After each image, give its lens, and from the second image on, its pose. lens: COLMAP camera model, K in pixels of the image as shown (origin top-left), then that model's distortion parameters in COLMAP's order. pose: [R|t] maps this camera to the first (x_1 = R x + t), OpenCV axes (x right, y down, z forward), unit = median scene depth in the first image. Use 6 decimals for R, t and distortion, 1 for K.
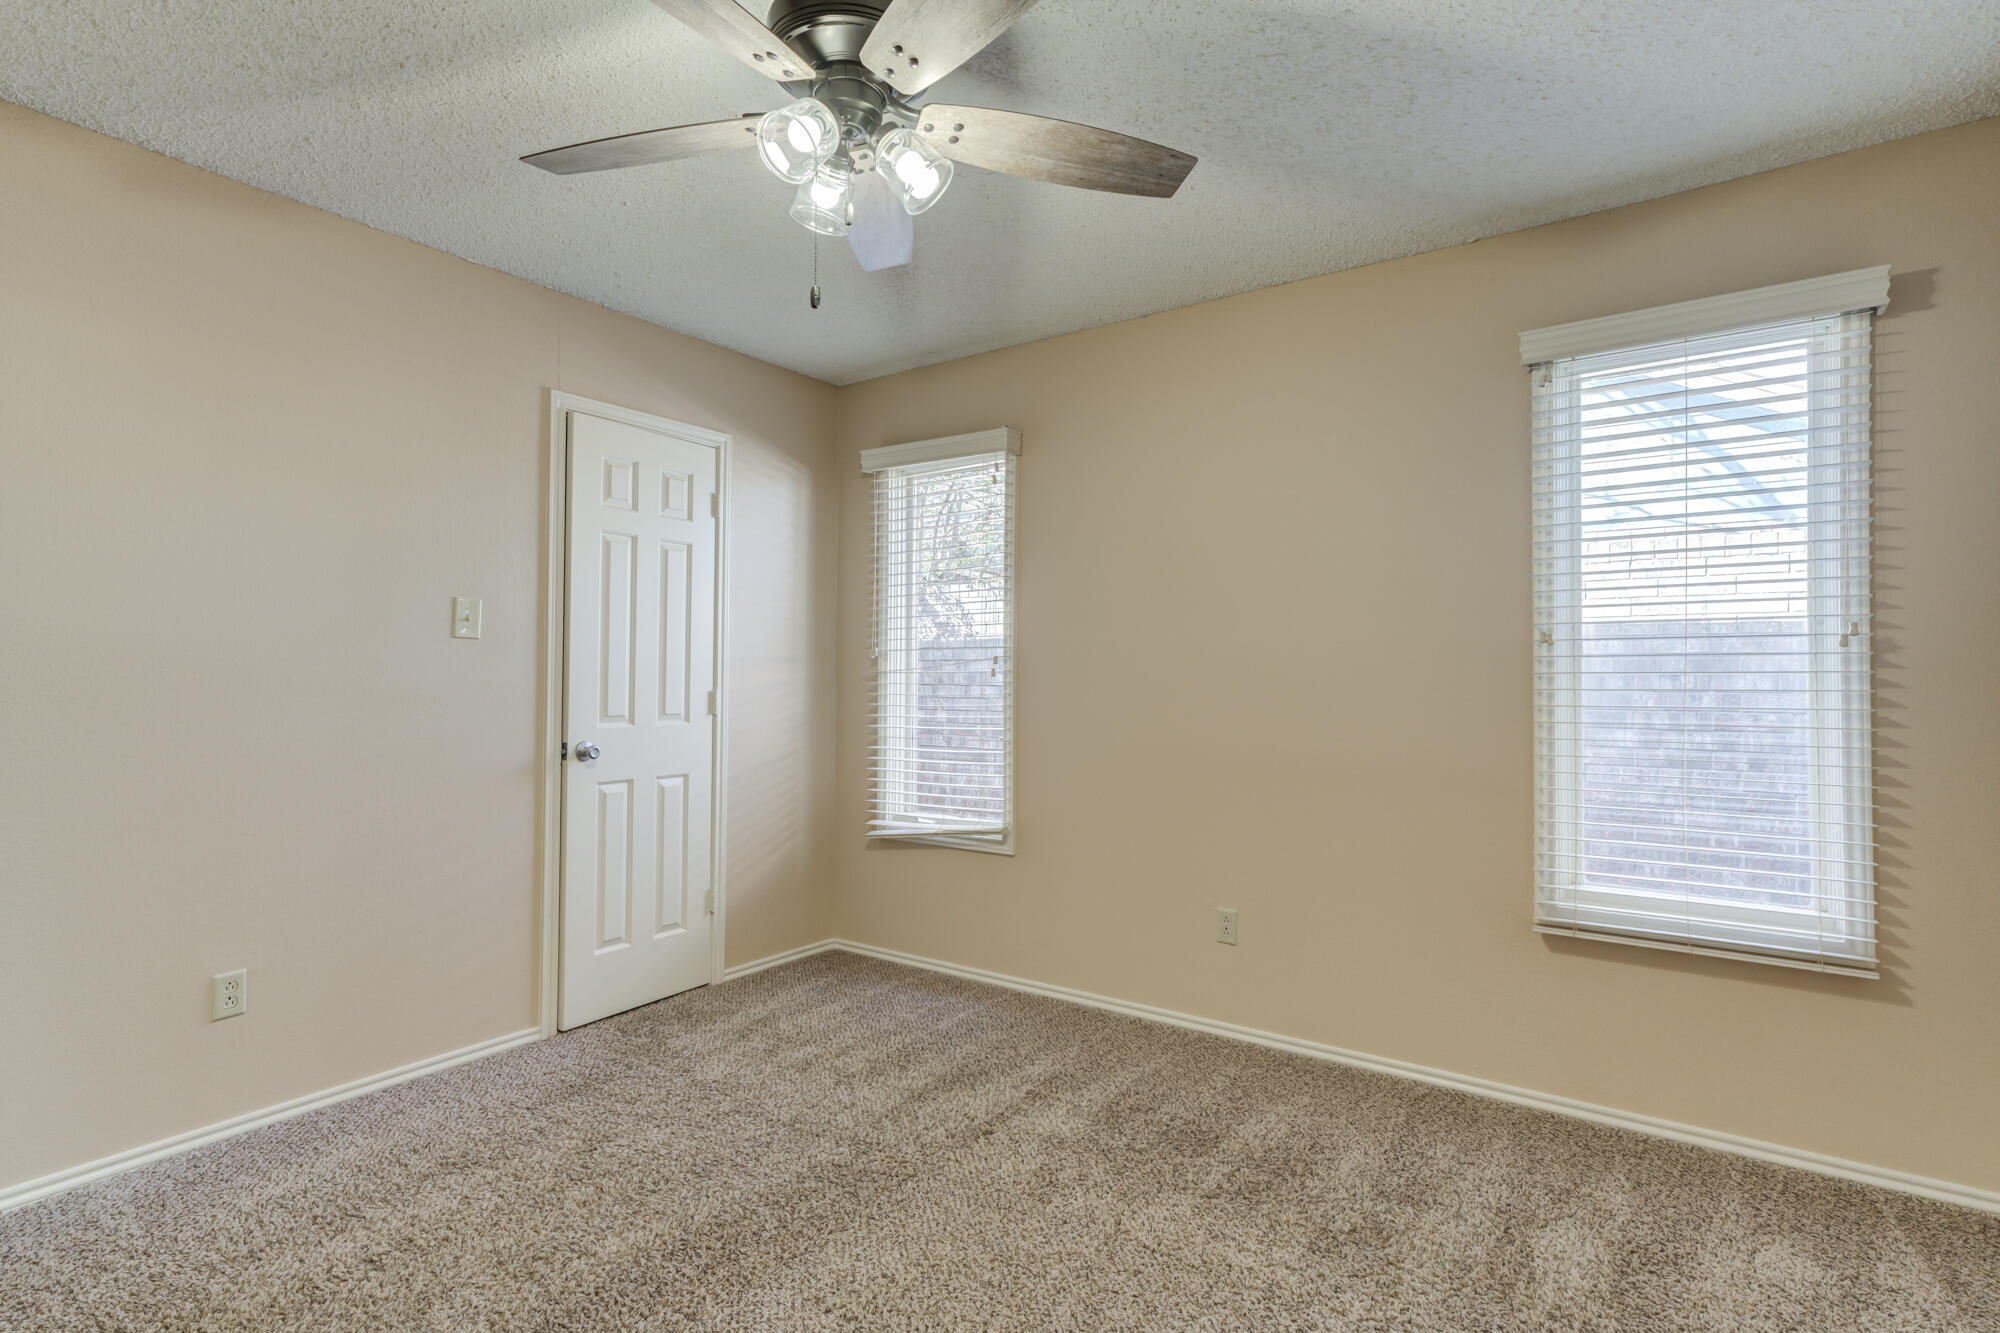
lens RADIAL K [[990.0, 0, 993.3], [0, 990.0, 657.1], [0, 0, 1]] dist [-0.002294, 0.010692]
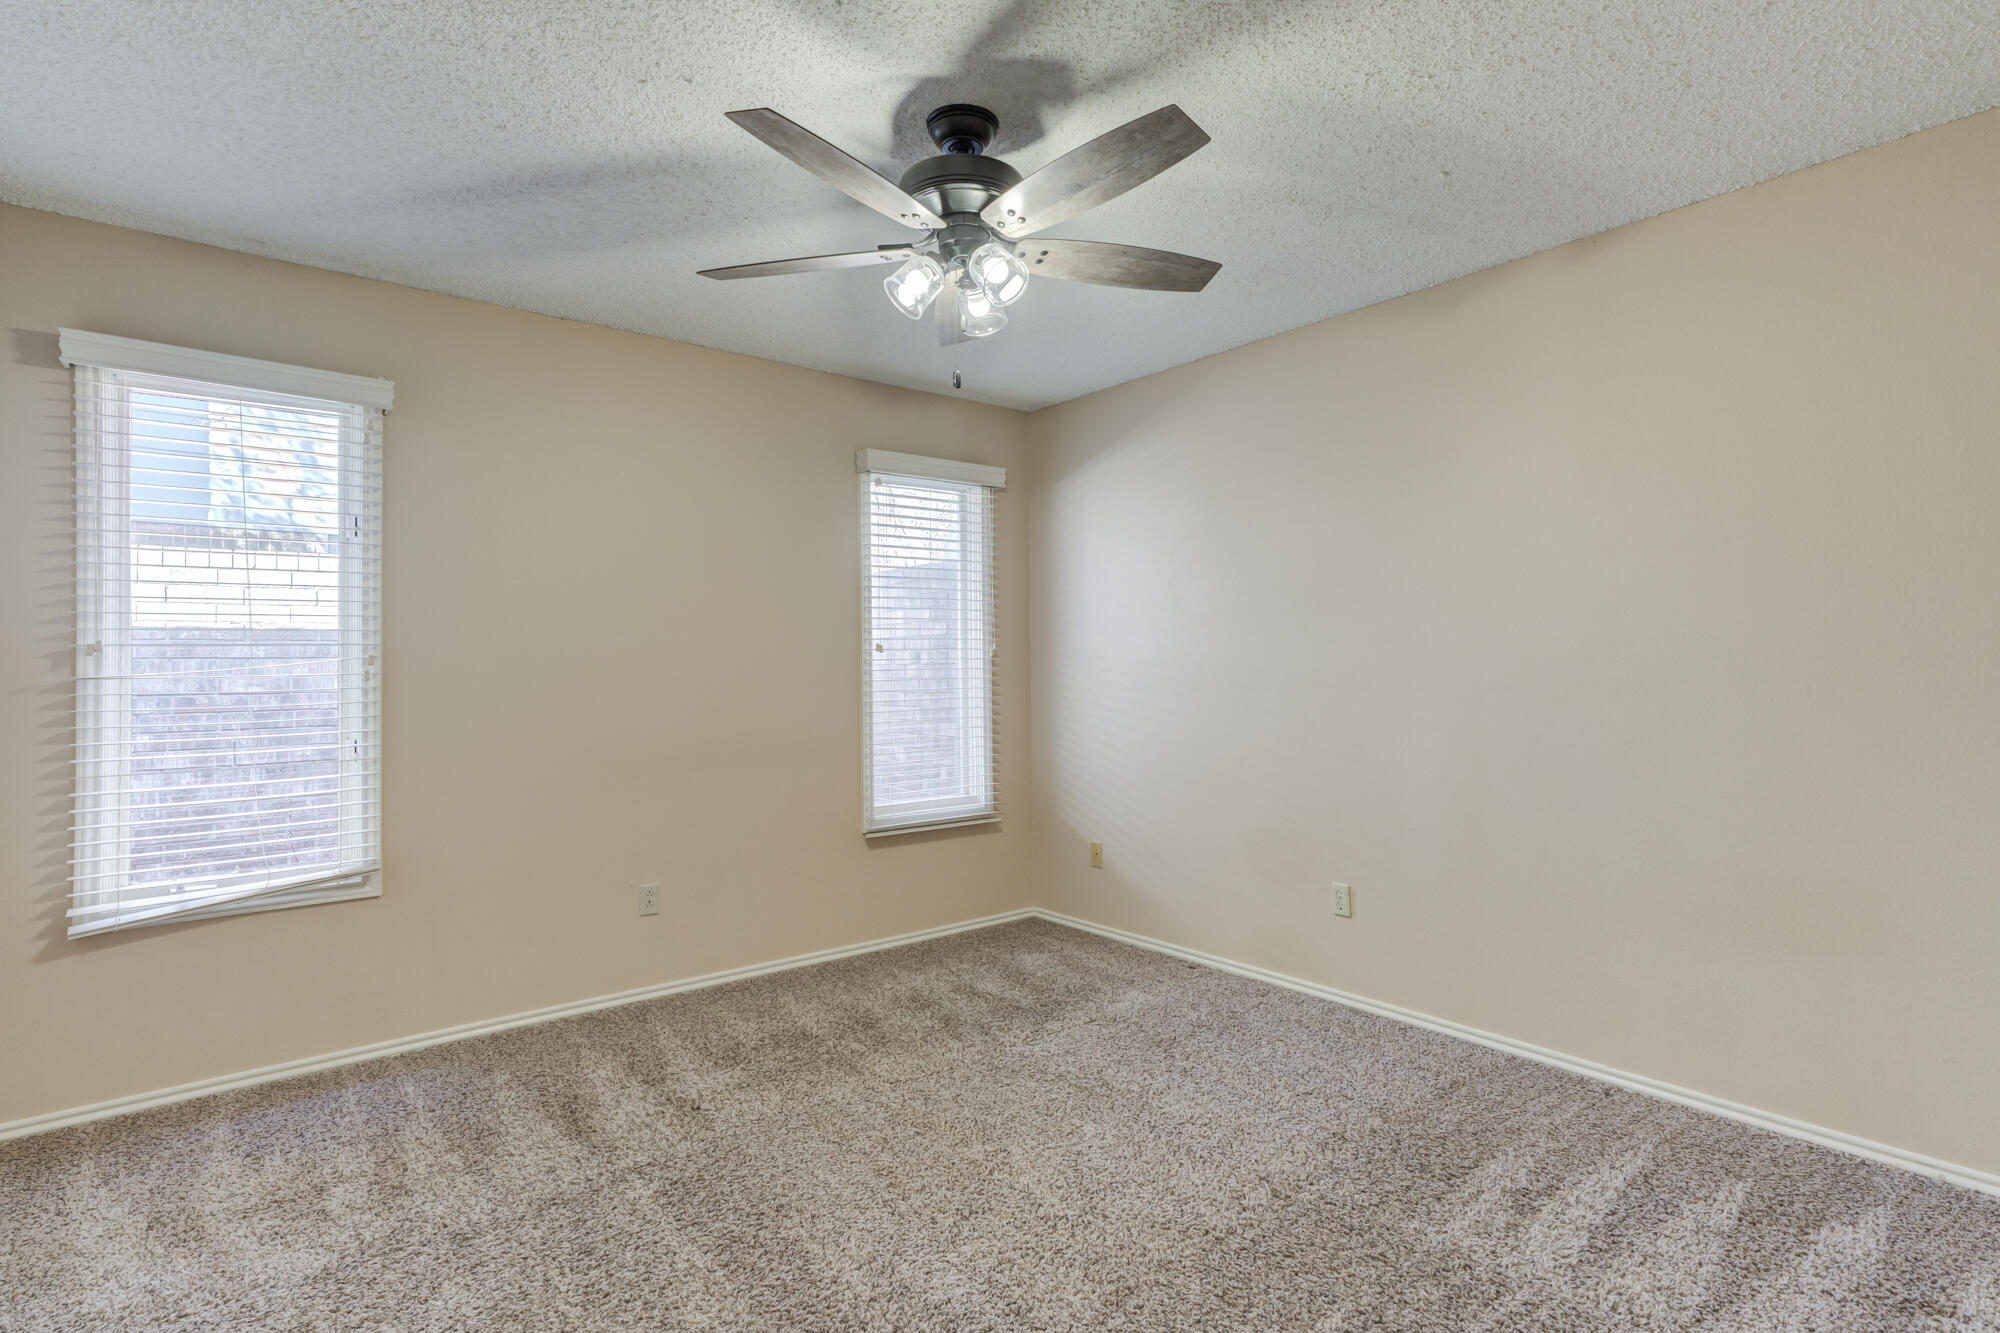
lens RADIAL K [[990.0, 0, 993.3], [0, 990.0, 657.1], [0, 0, 1]] dist [-0.002294, 0.010692]
pose [[0.280333, 0.008326, 0.959867, -0.829370], [-0.005386, 0.999960, -0.007100, 0.004440], [-0.959888, -0.003180, 0.280366, 0.358051]]
